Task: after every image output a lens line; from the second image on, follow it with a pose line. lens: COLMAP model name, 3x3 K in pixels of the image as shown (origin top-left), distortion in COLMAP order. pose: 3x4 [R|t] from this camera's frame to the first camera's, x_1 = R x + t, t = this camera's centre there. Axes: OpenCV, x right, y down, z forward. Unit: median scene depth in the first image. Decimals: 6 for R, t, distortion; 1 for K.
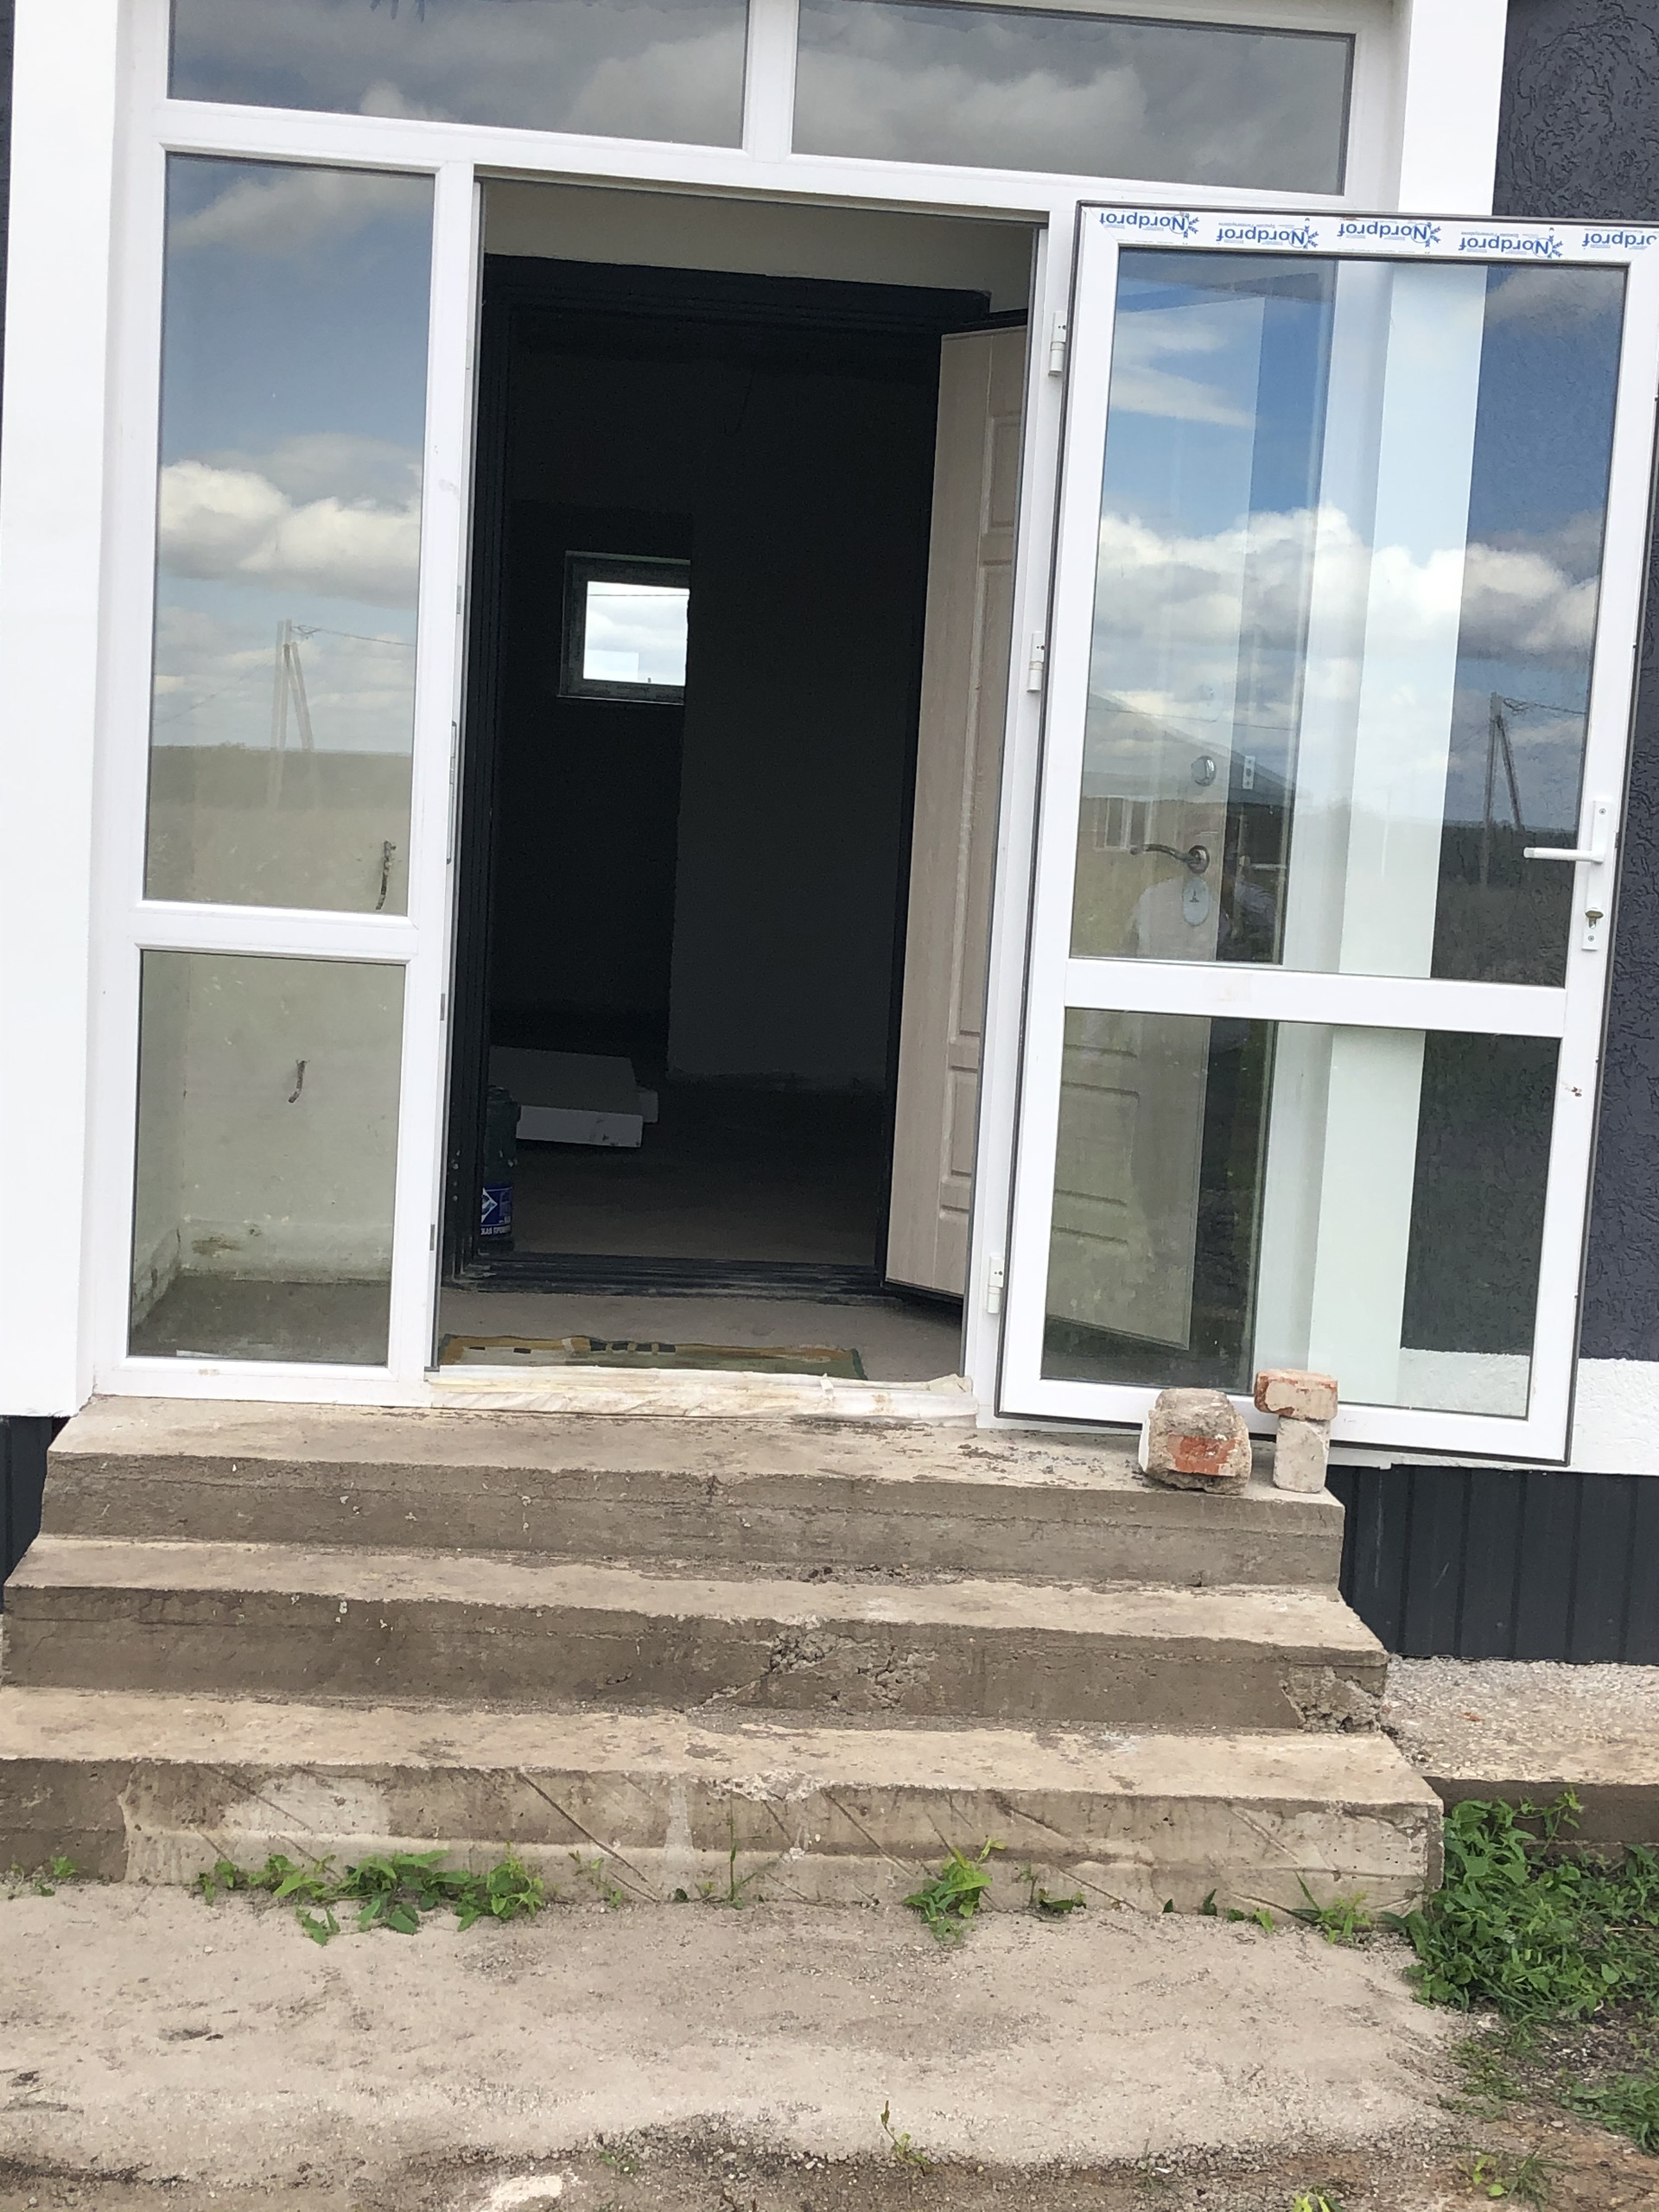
lens RADIAL K [[2892.9, 0, 829.5], [0, 2892.9, 1106.0], [0, 0, 1]] dist [0.288237, -1.205330]
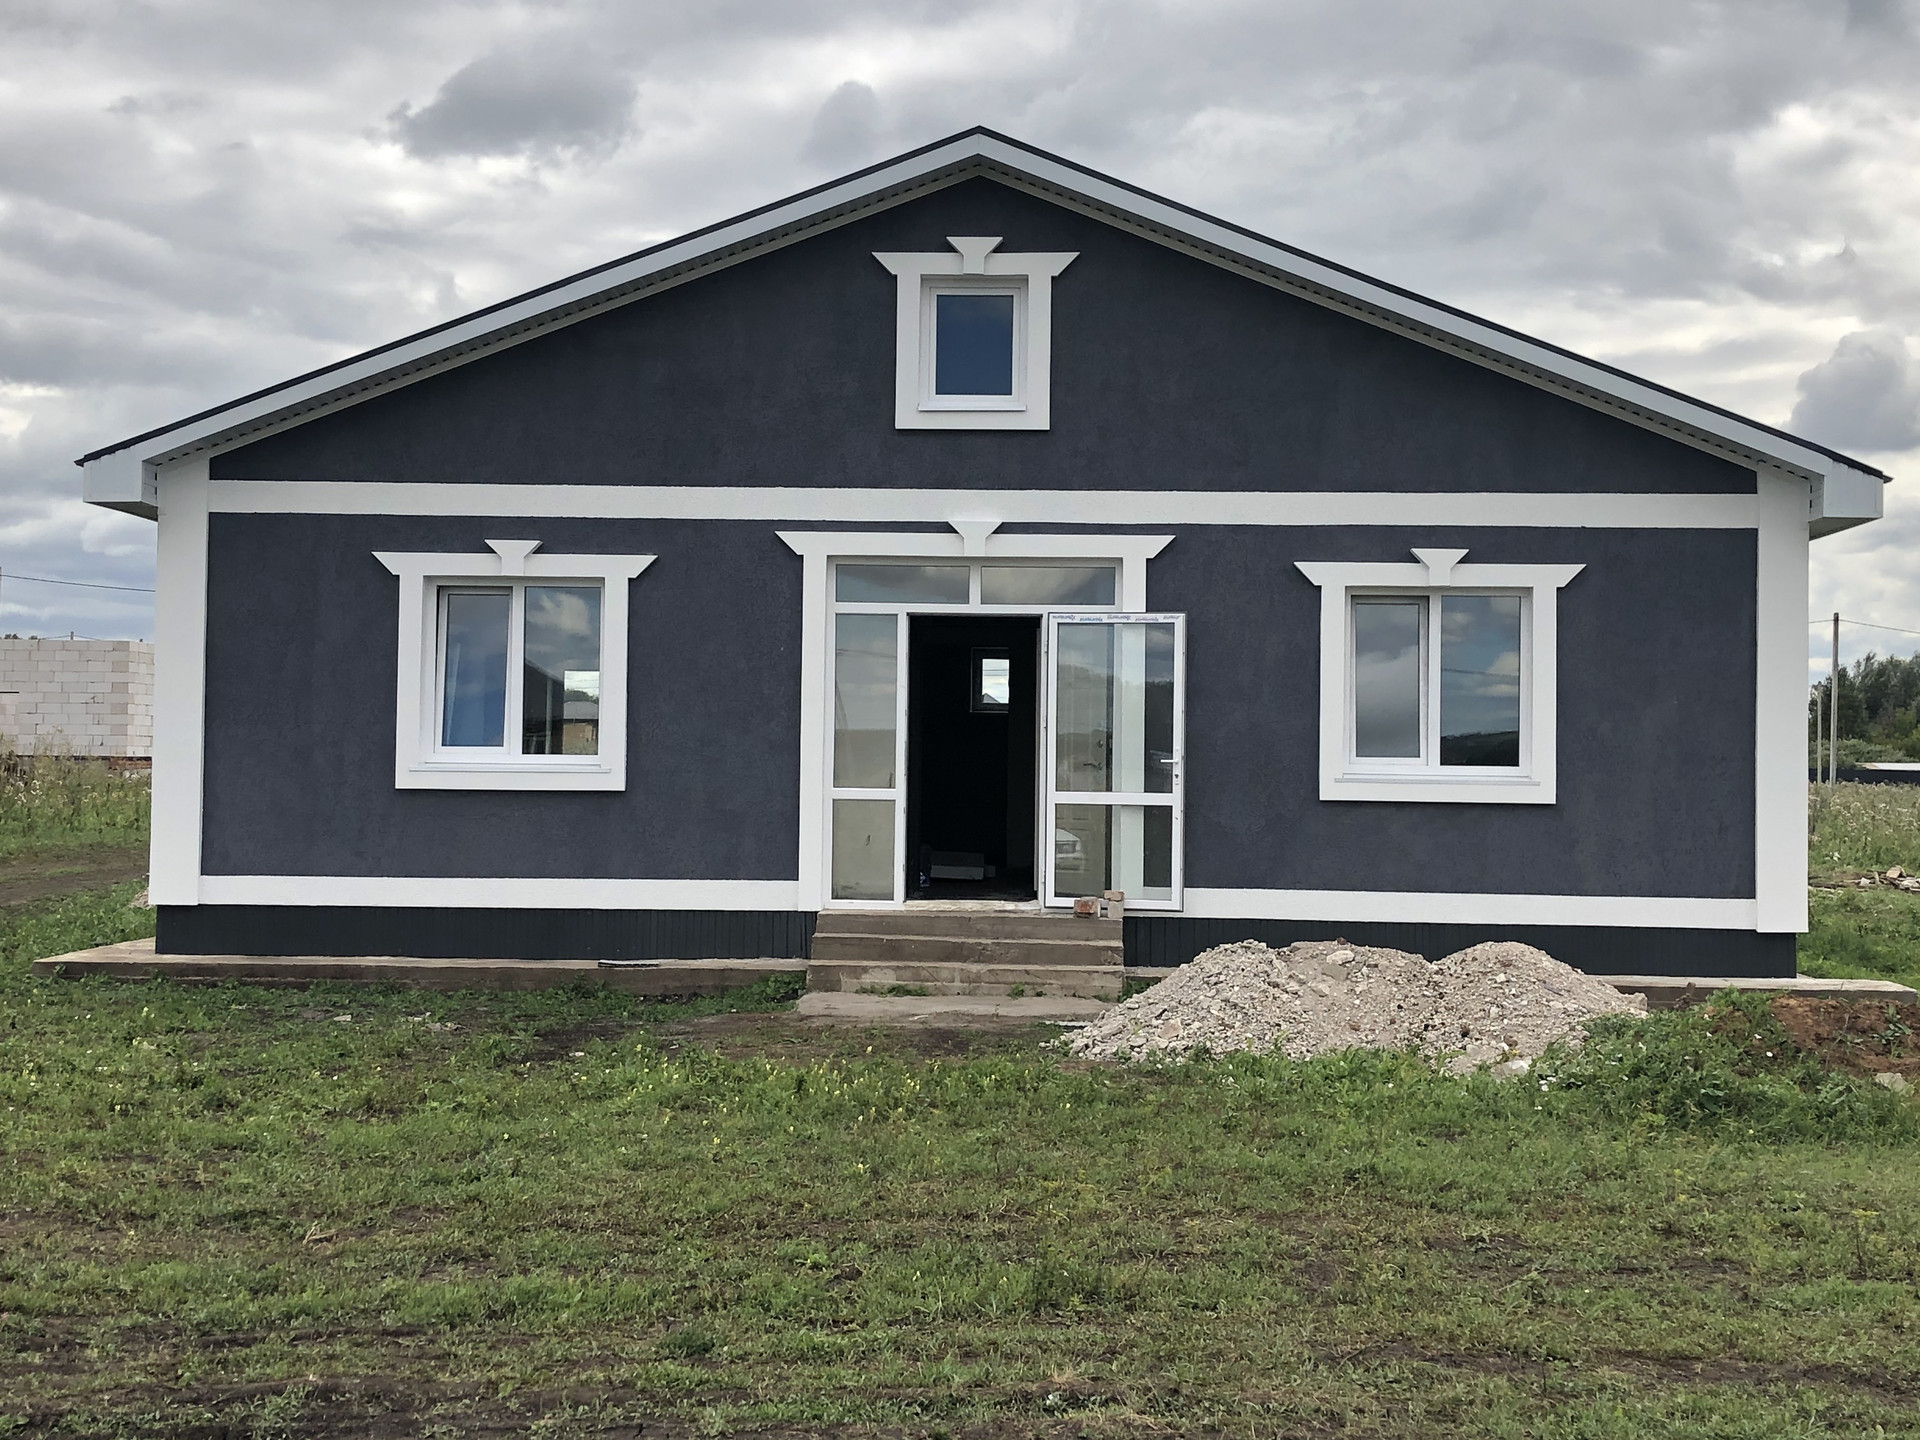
lens RADIAL K [[2575.0, 0, 960.0], [0, 2575.0, 720.0], [0, 0, 1]] dist [0.179724, -0.637222]
pose [[0.990650, -0.045175, -0.128731, 0.419517], [0.030626, 0.993142, -0.112834, 0.253572], [0.132945, 0.107837, 0.985239, -2.590807]]
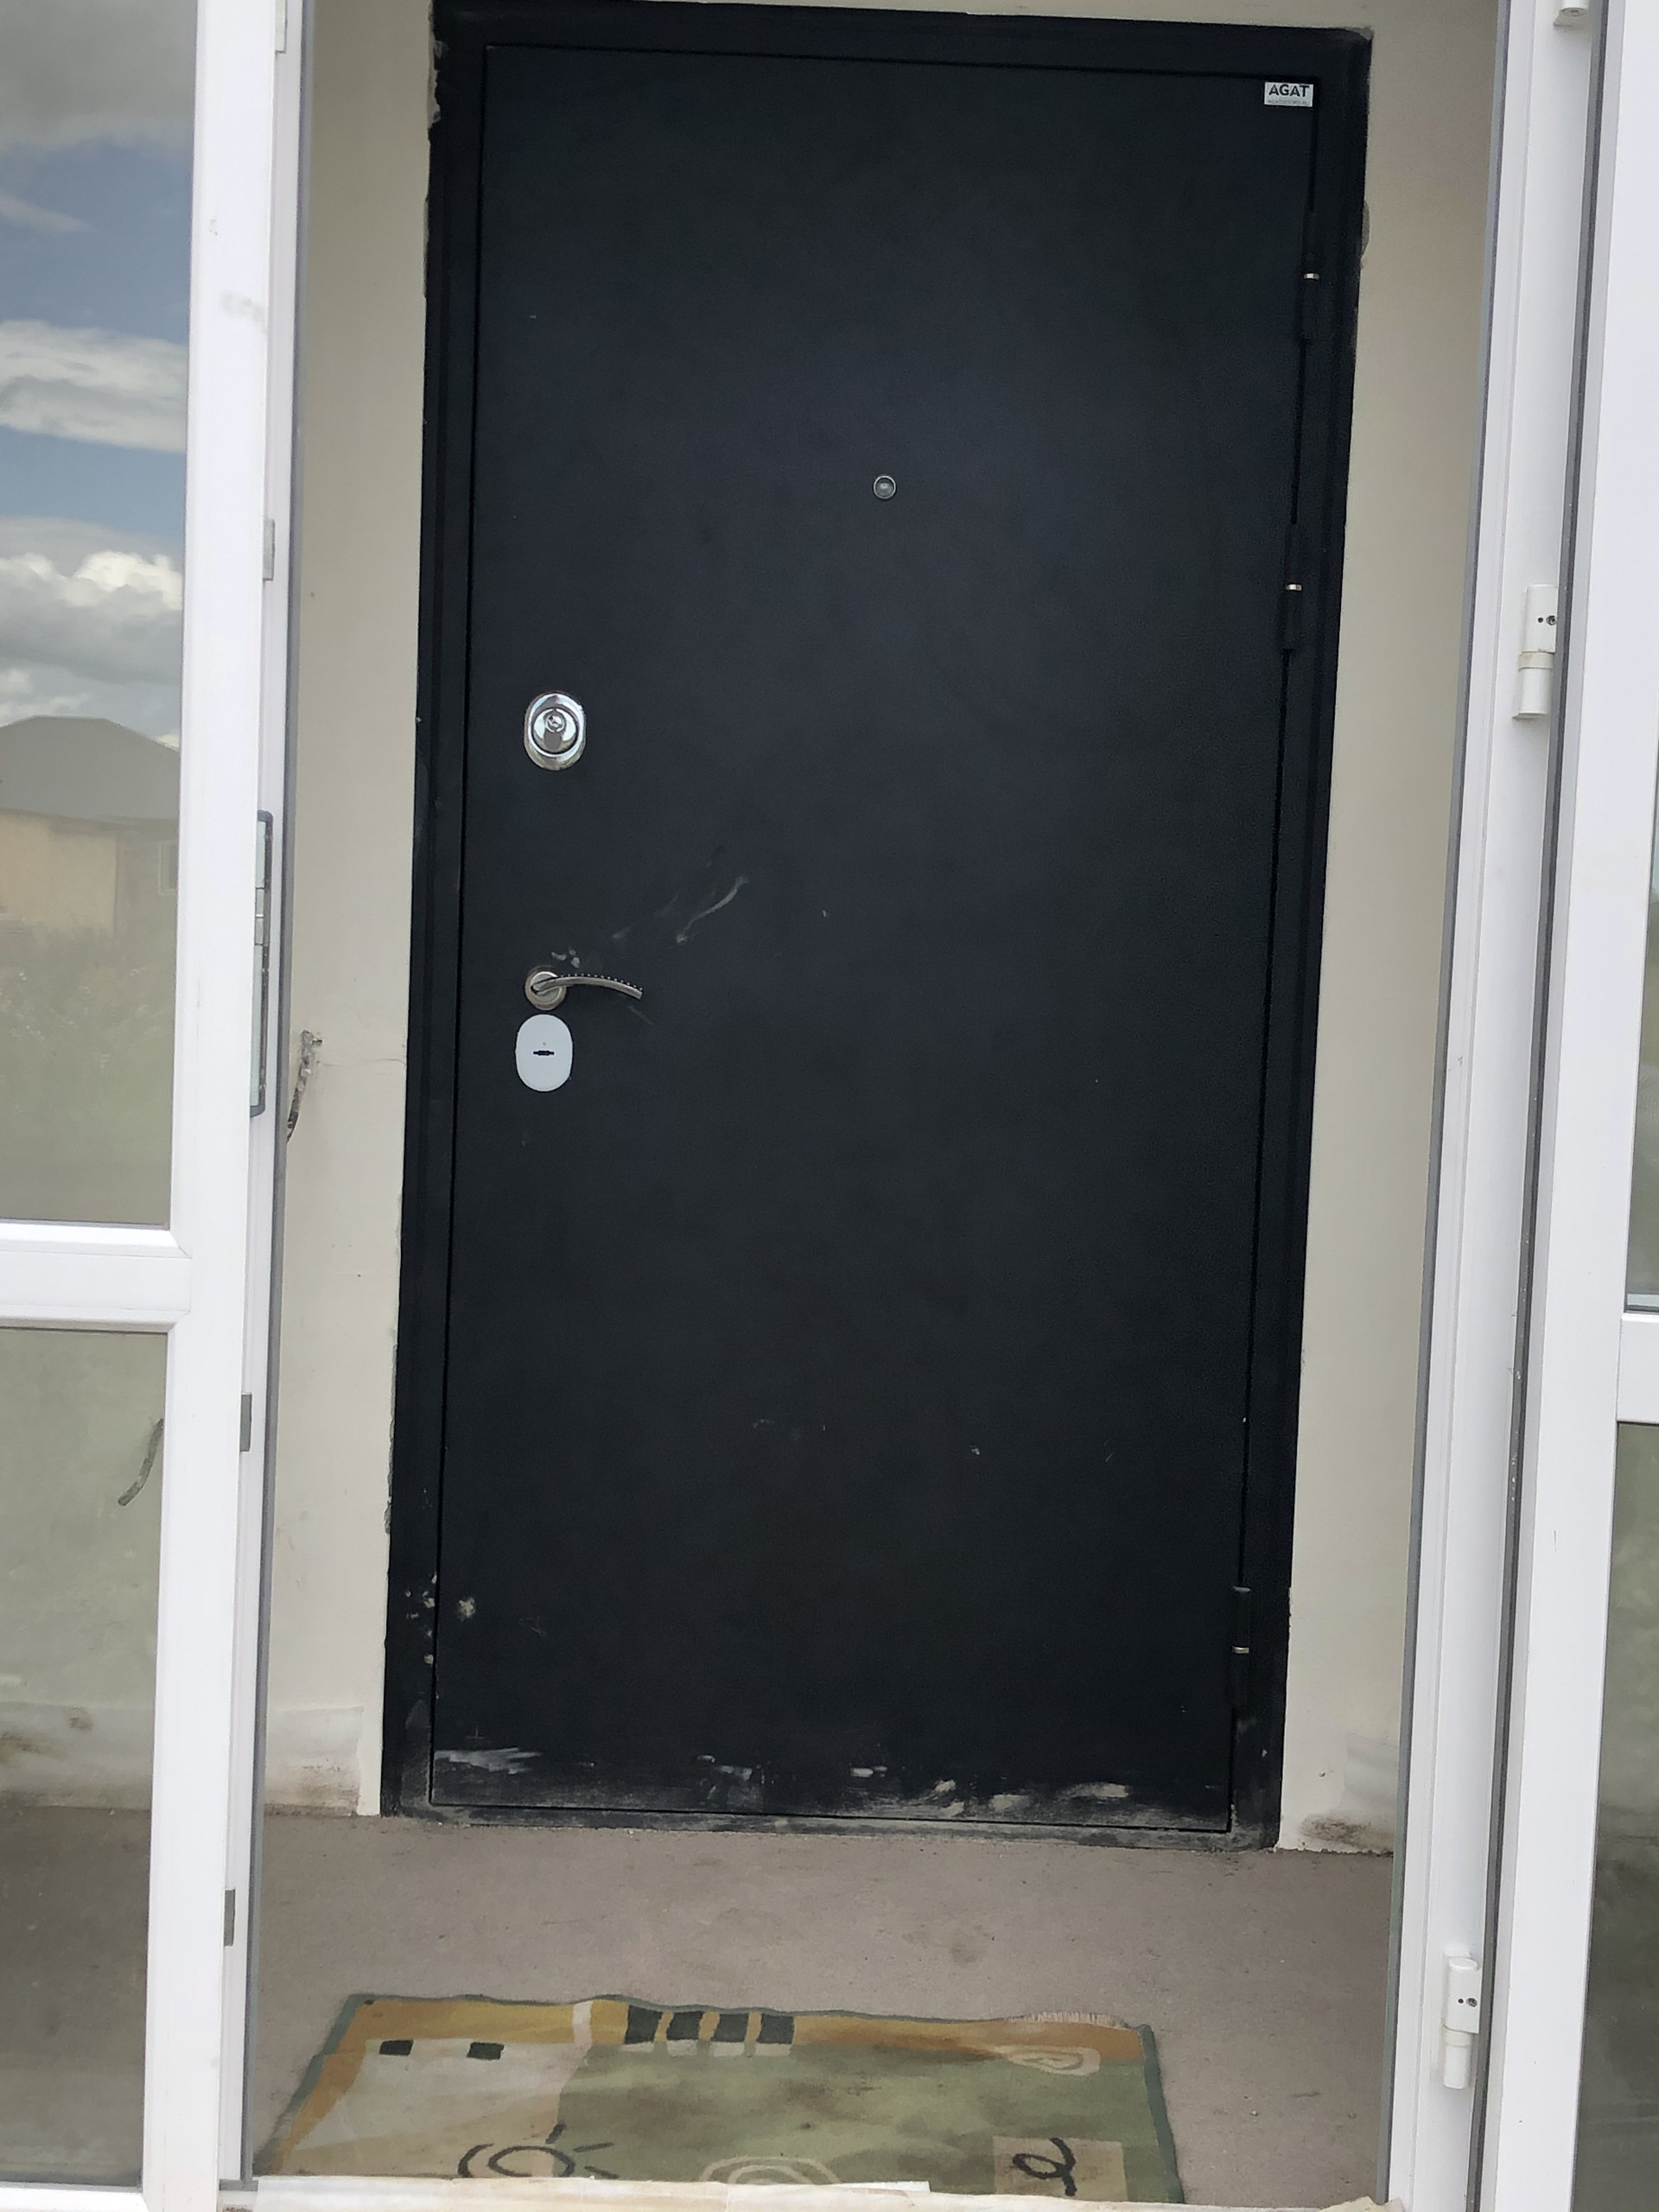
lens RADIAL K [[2966.7, 0, 834.3], [0, 2966.7, 1077.0], [0, 0, 1]] dist [0.179724, -0.637222]
pose [[0.995597, -0.011624, -0.093015, 0.006997], [0.007205, 0.998835, -0.047713, -0.082702], [0.093461, 0.046833, 0.994521, 0.668964]]
